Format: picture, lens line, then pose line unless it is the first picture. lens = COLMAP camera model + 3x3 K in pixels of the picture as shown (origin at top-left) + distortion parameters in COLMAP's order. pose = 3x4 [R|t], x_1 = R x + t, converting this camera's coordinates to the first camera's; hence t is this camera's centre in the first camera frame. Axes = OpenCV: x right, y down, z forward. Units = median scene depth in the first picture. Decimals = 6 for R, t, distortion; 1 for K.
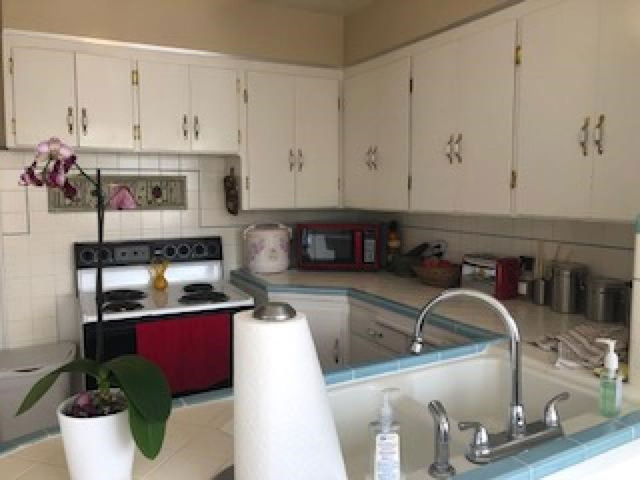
lens RADIAL K [[521.6, 0, 320.0], [0, 521.6, 240.0], [0, 0, 1]] dist [0.006590, -0.004051]
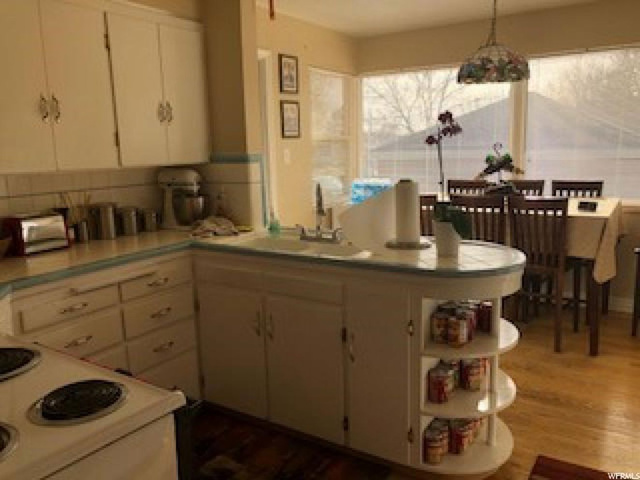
lens RADIAL K [[521.6, 0, 320.0], [0, 521.6, 240.0], [0, 0, 1]] dist [0.006590, -0.004051]
pose [[-0.481086, -0.139534, 0.865498, -0.980470], [0.121659, 0.967074, 0.223534, -0.097023], [-0.868191, 0.212834, -0.448270, 1.137890]]
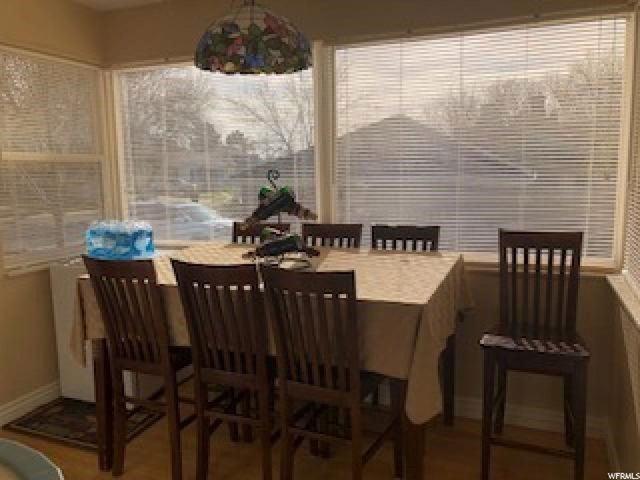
lens RADIAL K [[521.6, 0, 320.0], [0, 521.6, 240.0], [0, 0, 1]] dist [0.006590, -0.004051]
pose [[-0.638809, -0.090372, 0.764040, -0.848747], [0.100921, 0.974654, 0.199663, -0.066310], [-0.762718, 0.204654, -0.613497, 0.872715]]
